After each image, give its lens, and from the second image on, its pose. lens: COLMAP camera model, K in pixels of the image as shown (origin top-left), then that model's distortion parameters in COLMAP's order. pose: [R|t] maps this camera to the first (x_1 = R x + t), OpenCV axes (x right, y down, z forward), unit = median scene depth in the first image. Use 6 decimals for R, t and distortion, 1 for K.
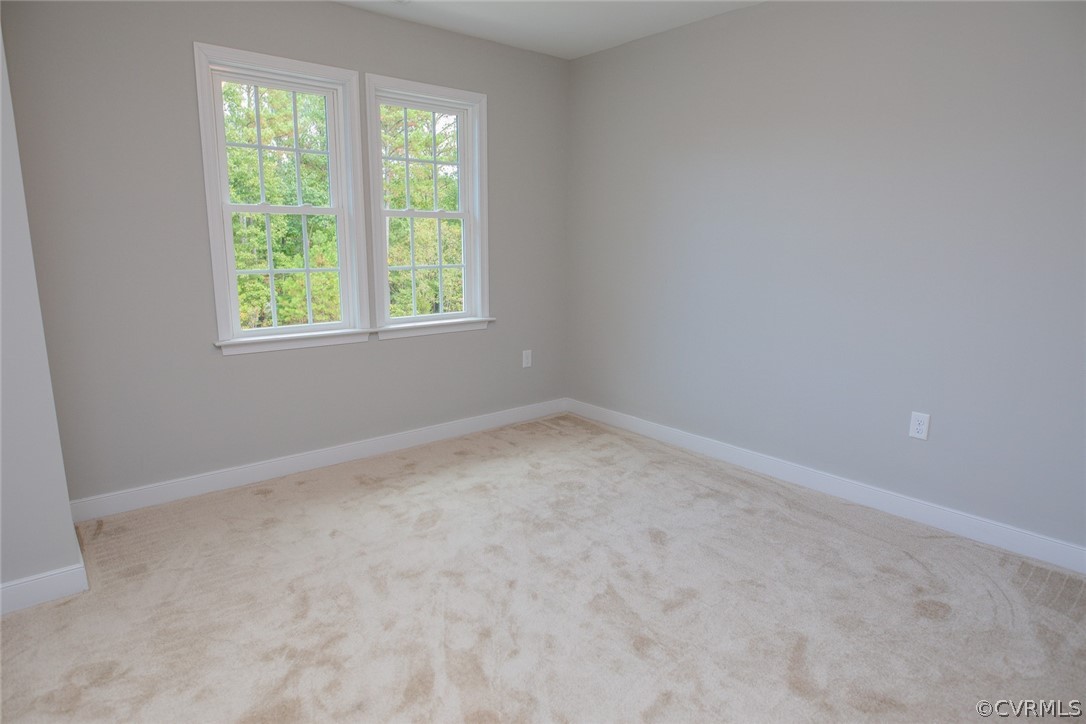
lens RADIAL K [[623.8, 0, 552.3], [0, 623.8, 361.8], [0, 0, 1]] dist [-0.022647, -0.002912]
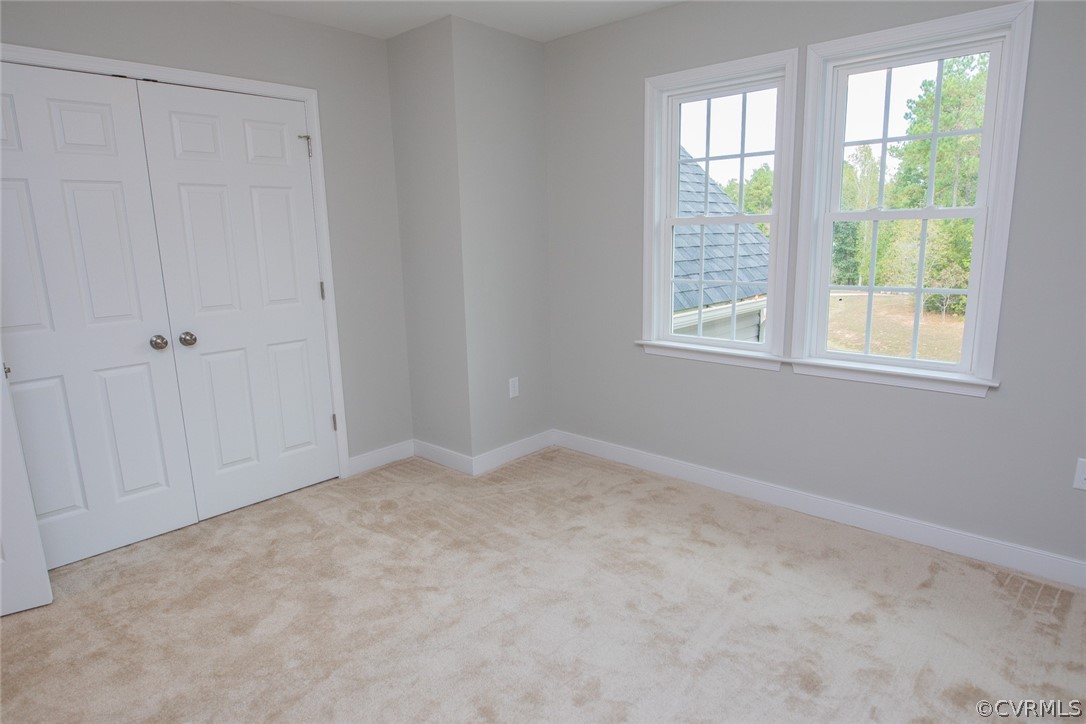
lens RADIAL K [[623.8, 0, 546.5], [0, 623.8, 368.5], [0, 0, 1]] dist [-0.022647, -0.002912]
pose [[0.117723, 0.190115, -0.974678, 0.485264], [-0.172635, 0.970476, 0.168444, -0.124229], [0.977926, 0.148434, 0.147068, 0.568072]]
